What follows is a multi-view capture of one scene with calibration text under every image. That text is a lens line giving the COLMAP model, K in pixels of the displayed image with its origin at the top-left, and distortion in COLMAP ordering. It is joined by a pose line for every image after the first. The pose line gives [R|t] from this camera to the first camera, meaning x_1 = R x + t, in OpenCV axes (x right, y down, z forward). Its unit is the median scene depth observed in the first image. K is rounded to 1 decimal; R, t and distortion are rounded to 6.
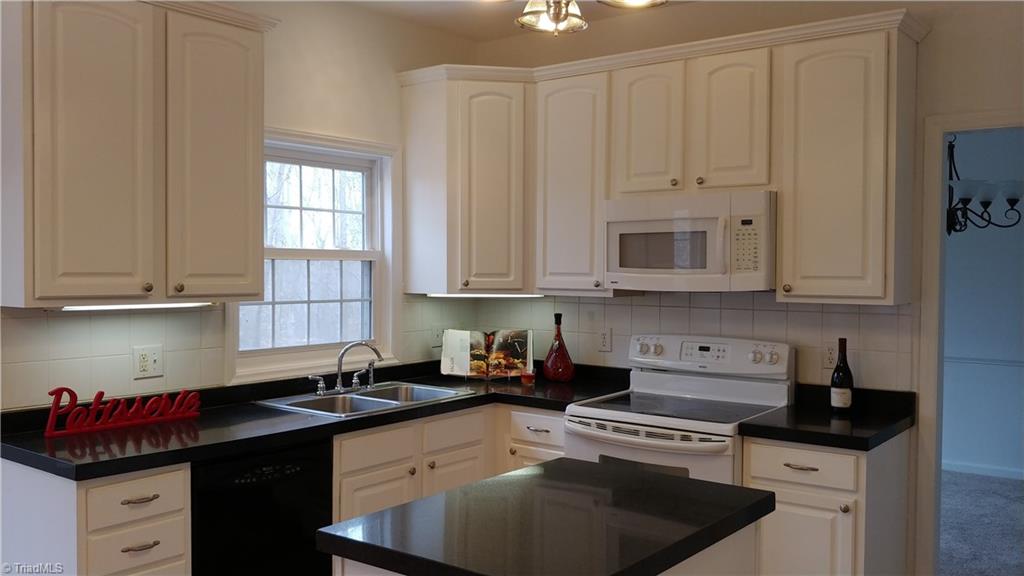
lens RADIAL K [[889.2, 0, 511.5], [0, 889.2, 291.6], [0, 0, 1]] dist [0.207125, -0.765703]
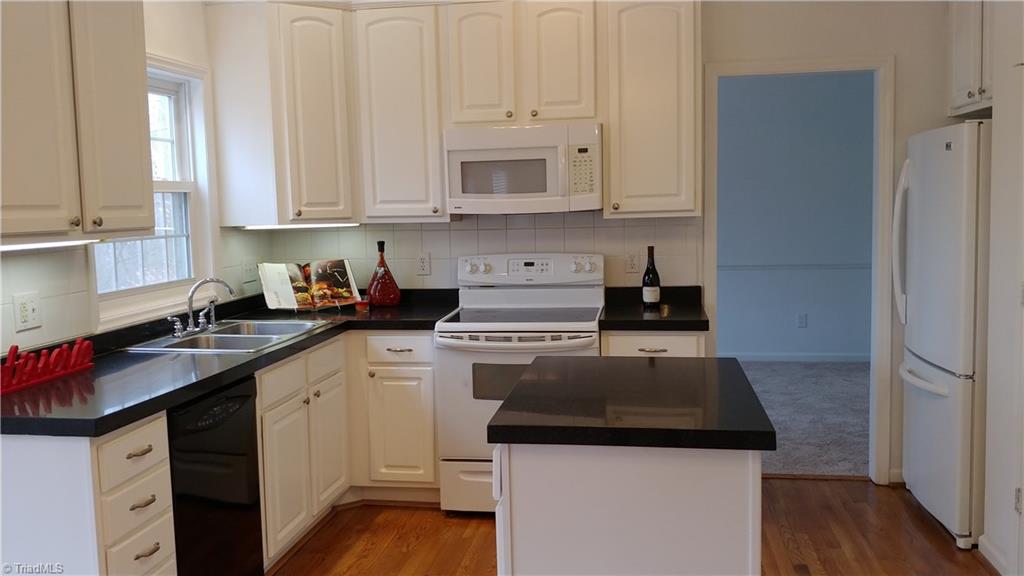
lens RADIAL K [[889.2, 0, 511.5], [0, 889.2, 291.6], [0, 0, 1]] dist [0.207125, -0.765703]
pose [[0.875734, -0.073049, 0.477235, -0.346889], [0.041538, 0.996222, 0.076265, 0.011394], [-0.481003, -0.046964, 0.875460, 0.020689]]
